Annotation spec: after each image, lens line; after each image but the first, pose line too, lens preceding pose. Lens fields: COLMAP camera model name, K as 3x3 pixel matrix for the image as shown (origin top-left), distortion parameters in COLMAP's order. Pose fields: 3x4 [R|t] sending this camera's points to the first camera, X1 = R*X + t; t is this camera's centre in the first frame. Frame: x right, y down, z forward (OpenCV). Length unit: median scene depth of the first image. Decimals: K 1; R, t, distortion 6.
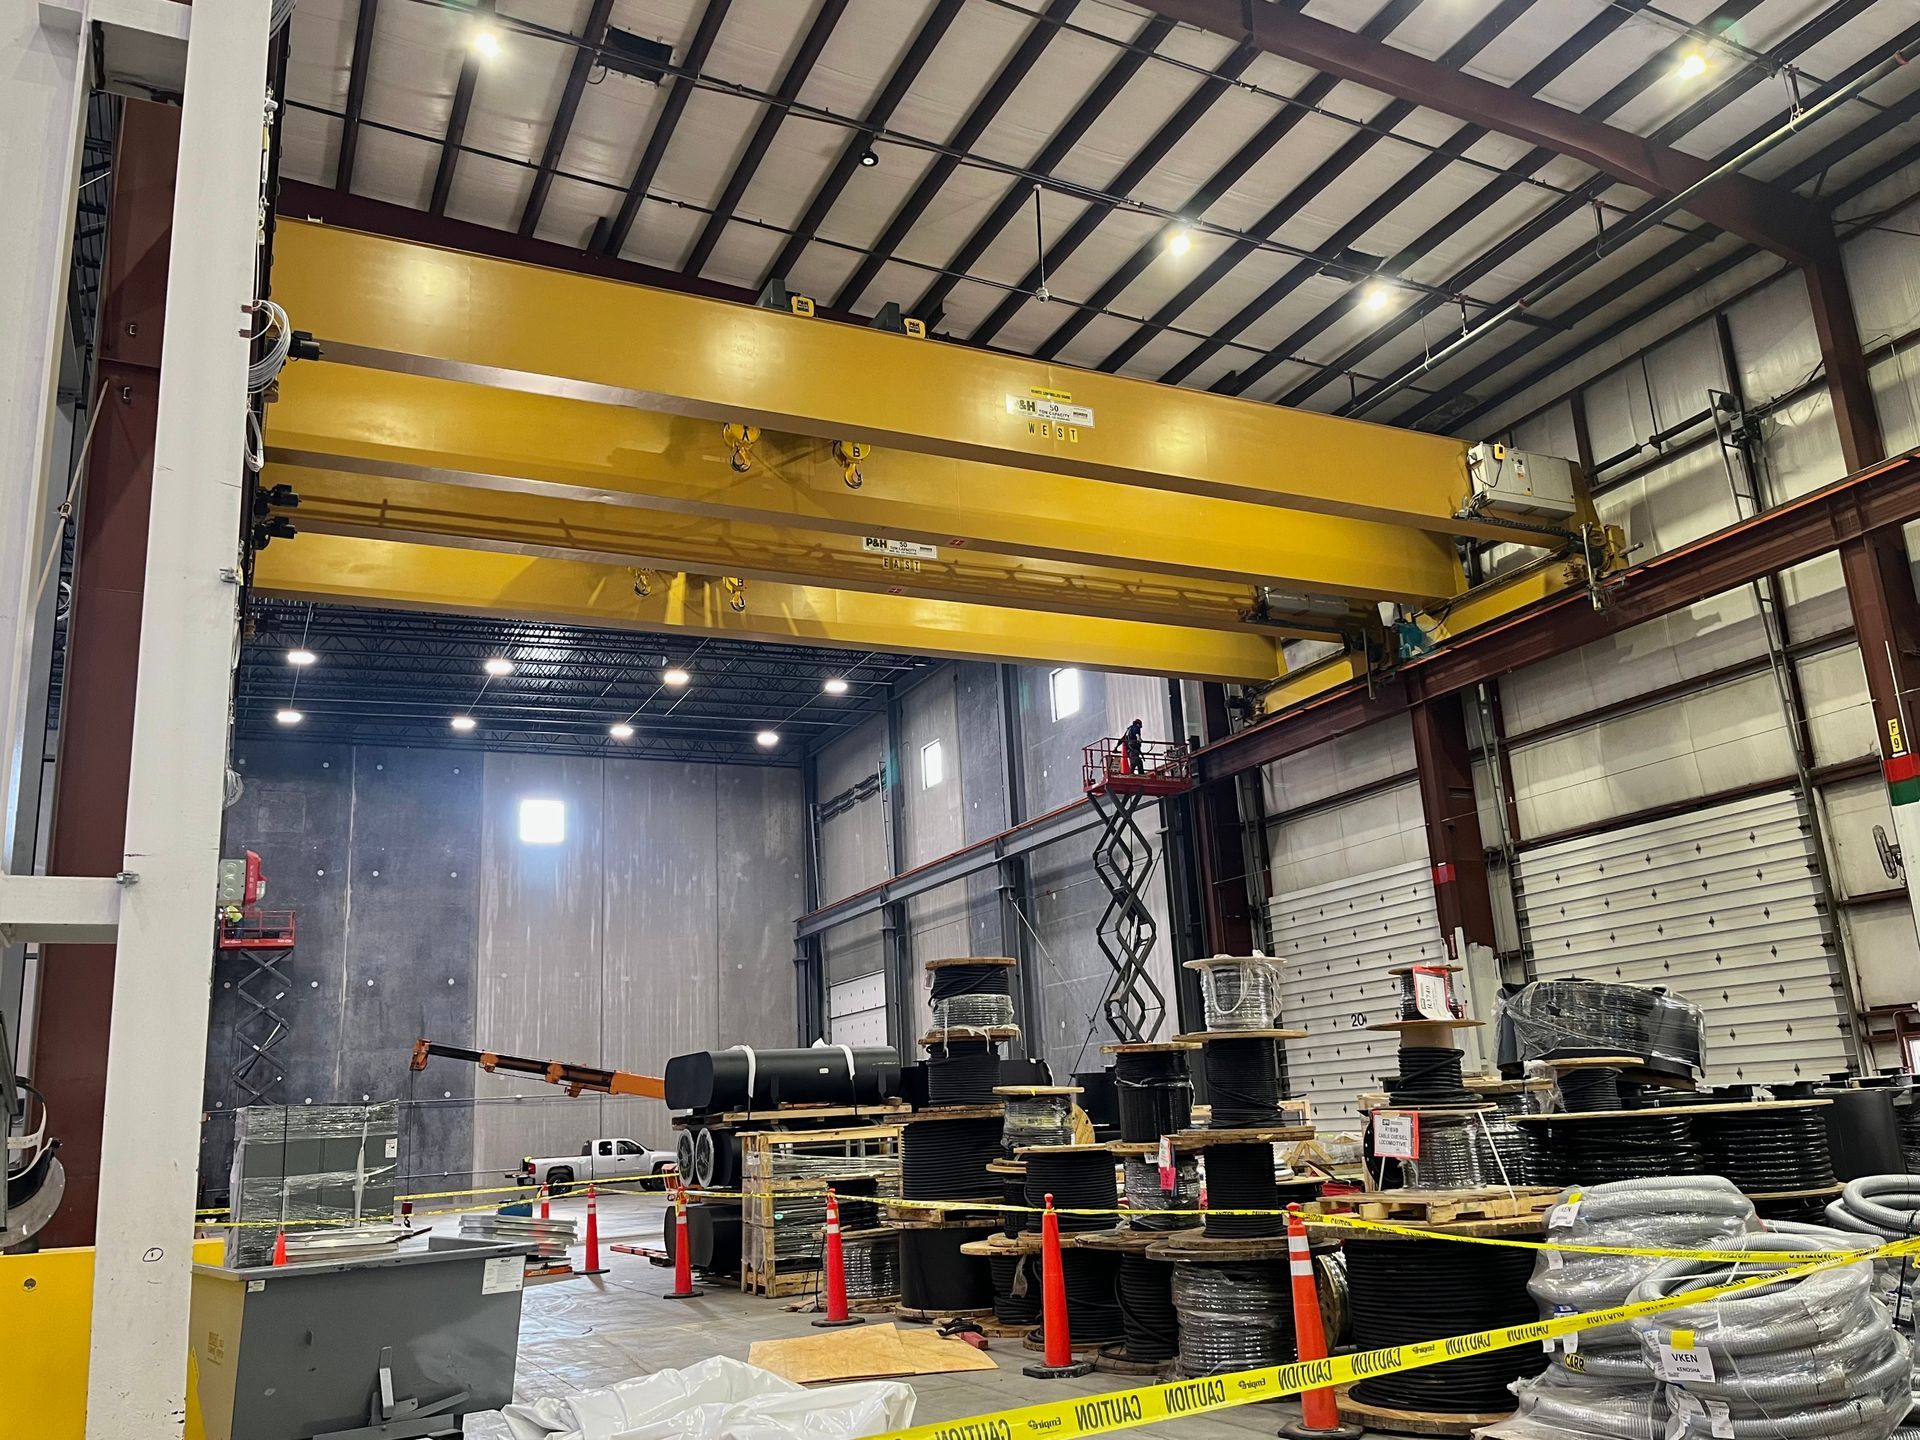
lens RADIAL K [[1504.2, 0, 960.0], [0, 1504.2, 720.0], [0, 0, 1]] dist [0.068750, -0.119557]
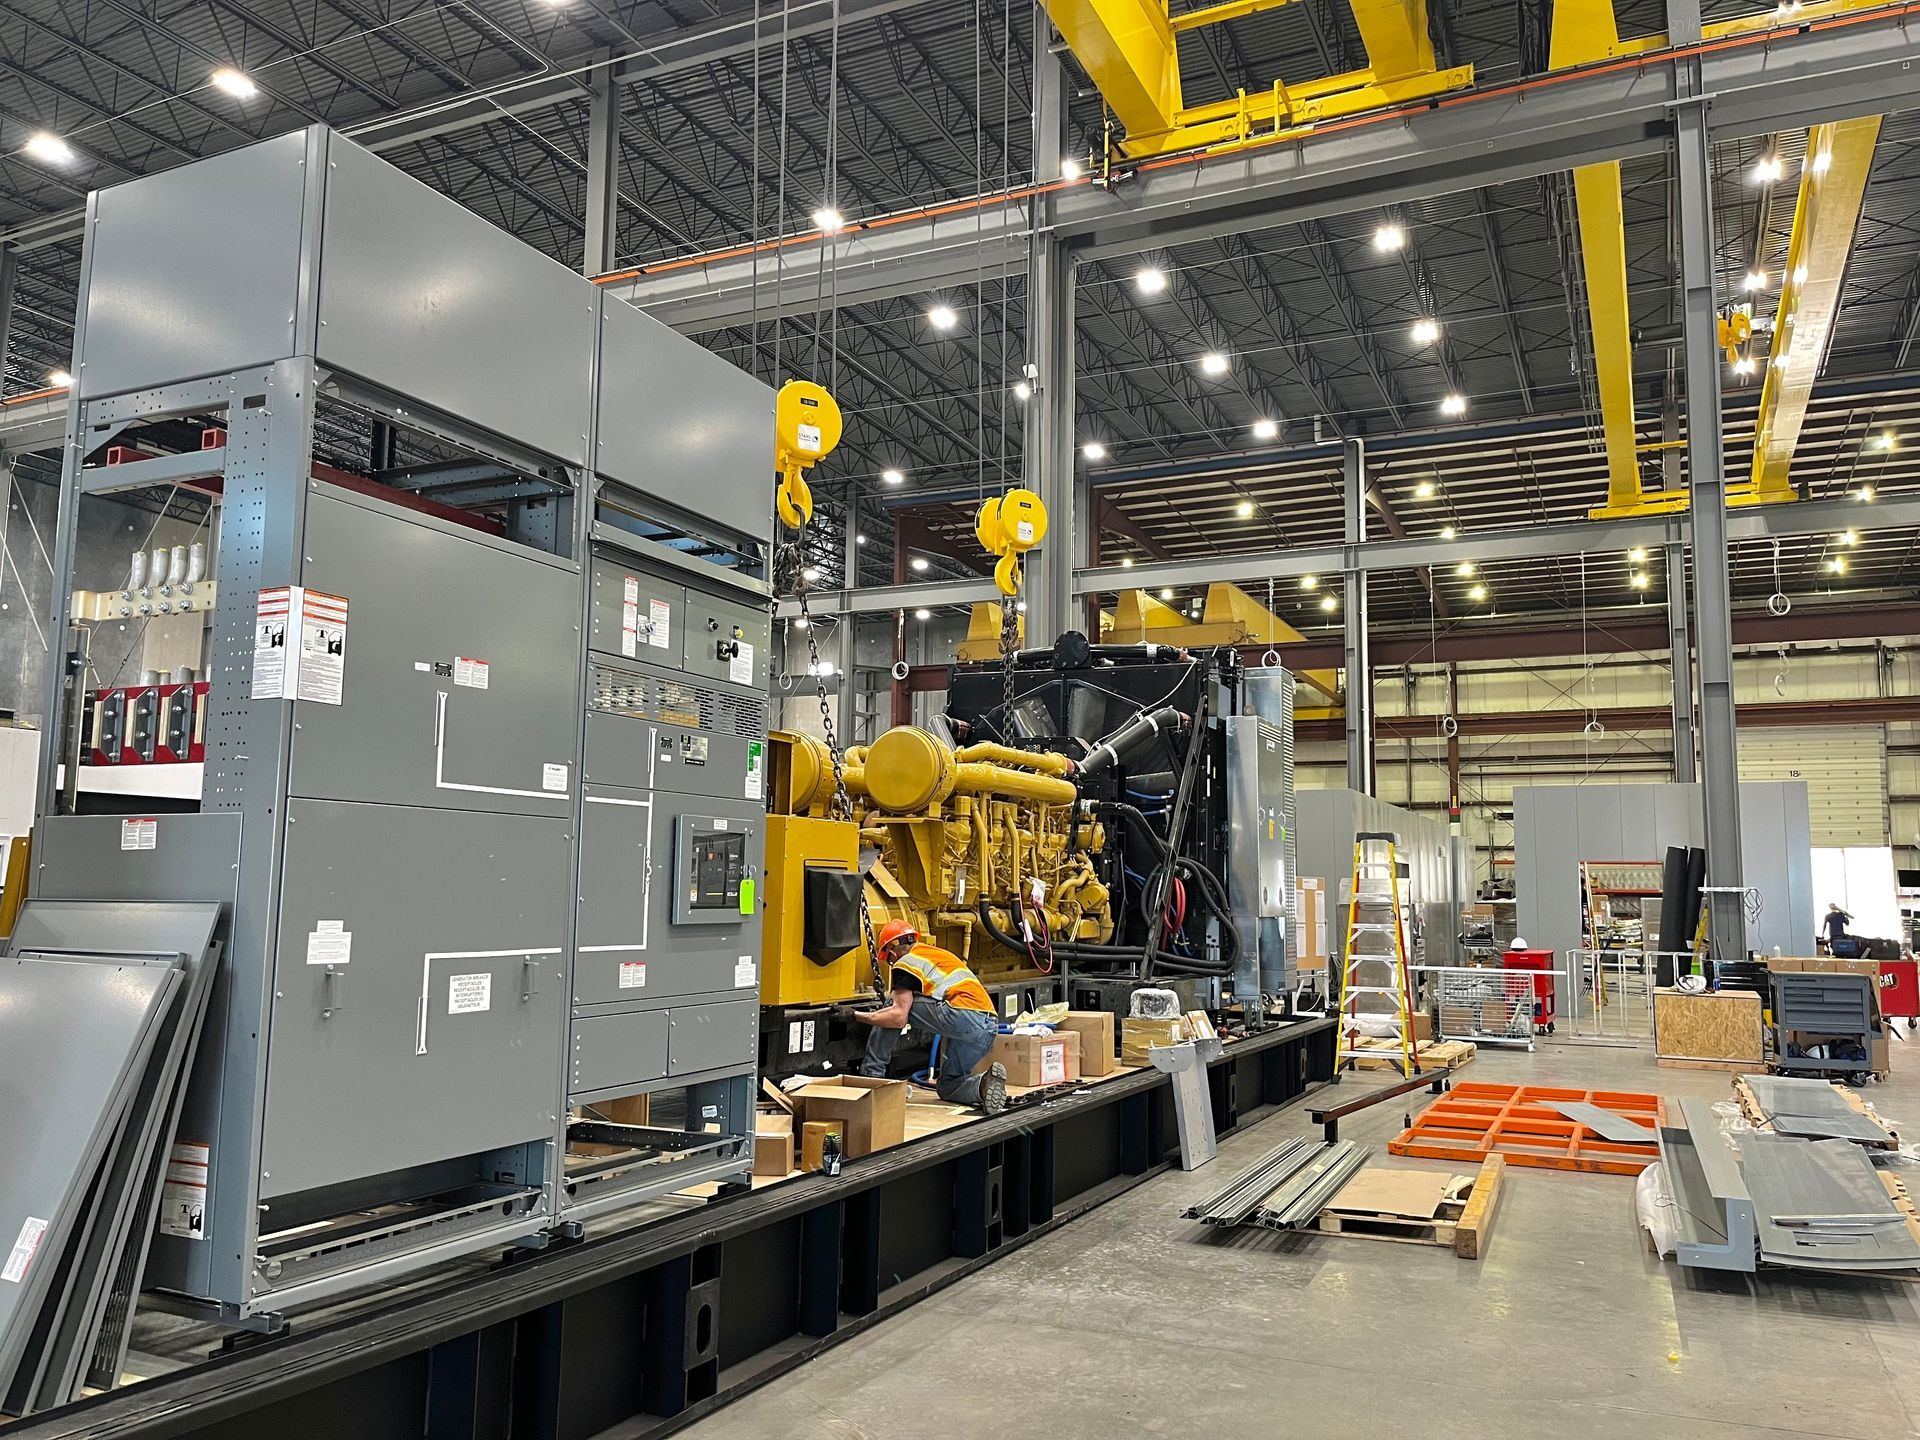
lens RADIAL K [[1504.2, 0, 960.0], [0, 1504.2, 720.0], [0, 0, 1]] dist [0.068750, -0.119557]
pose [[0.775034, 0.138698, 0.616510, -1.945343], [-0.214408, 0.975459, 0.050088, -0.082554], [-0.594433, -0.171005, 0.785752, -0.771249]]
